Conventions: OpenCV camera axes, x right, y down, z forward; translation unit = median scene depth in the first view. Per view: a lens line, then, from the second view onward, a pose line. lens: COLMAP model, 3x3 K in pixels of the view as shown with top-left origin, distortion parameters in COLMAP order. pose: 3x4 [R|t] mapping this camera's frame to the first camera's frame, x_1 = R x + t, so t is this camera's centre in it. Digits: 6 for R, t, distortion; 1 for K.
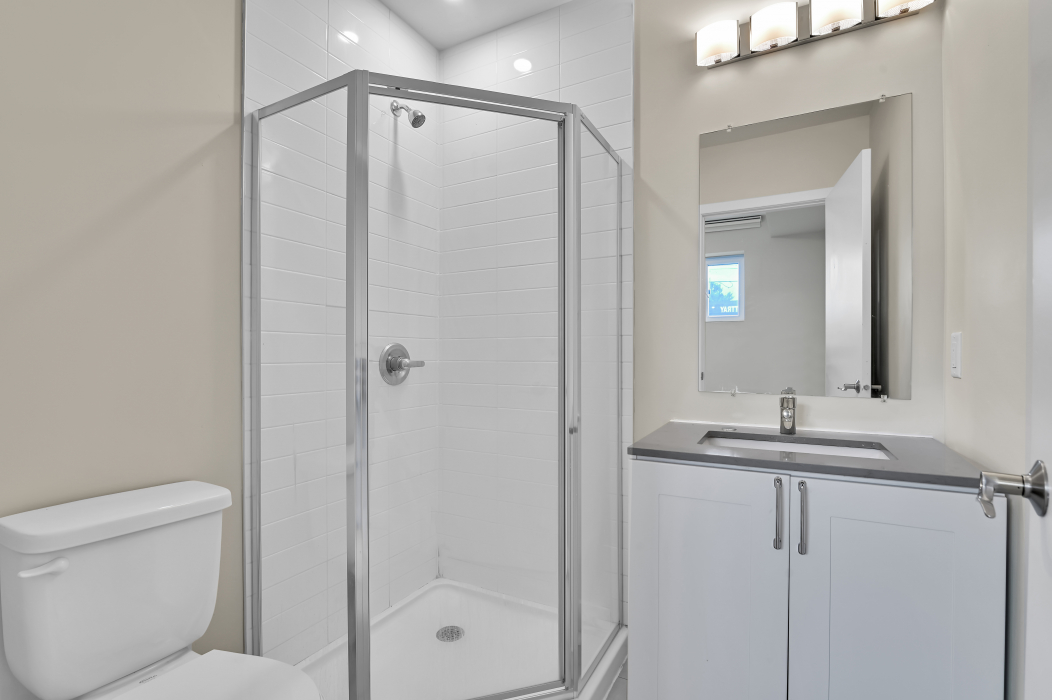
lens RADIAL K [[485.6, 0, 523.6], [0, 485.6, 346.3], [0, 0, 1]] dist [-0.019511, 0.001263]
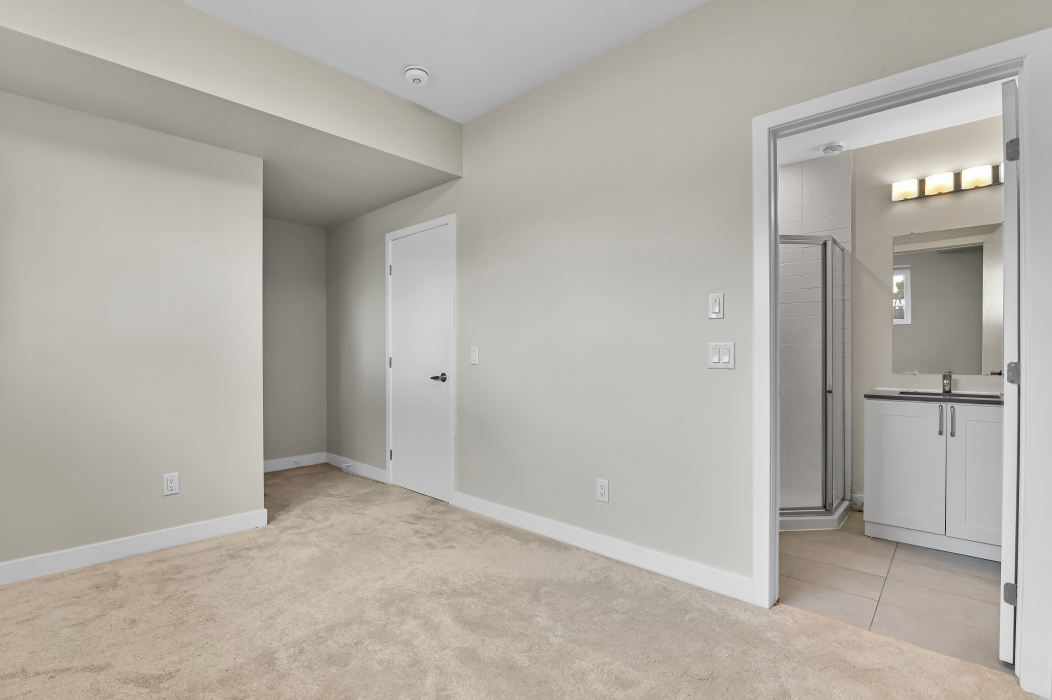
lens RADIAL K [[485.6, 0, 527.6], [0, 485.6, 352.4], [0, 0, 1]] dist [-0.019511, 0.001263]
pose [[0.972804, -0.001052, -0.231628, -0.648306], [0.002133, 0.999988, 0.004413, 0.000684], [0.231621, -0.004787, 0.972794, -1.263642]]
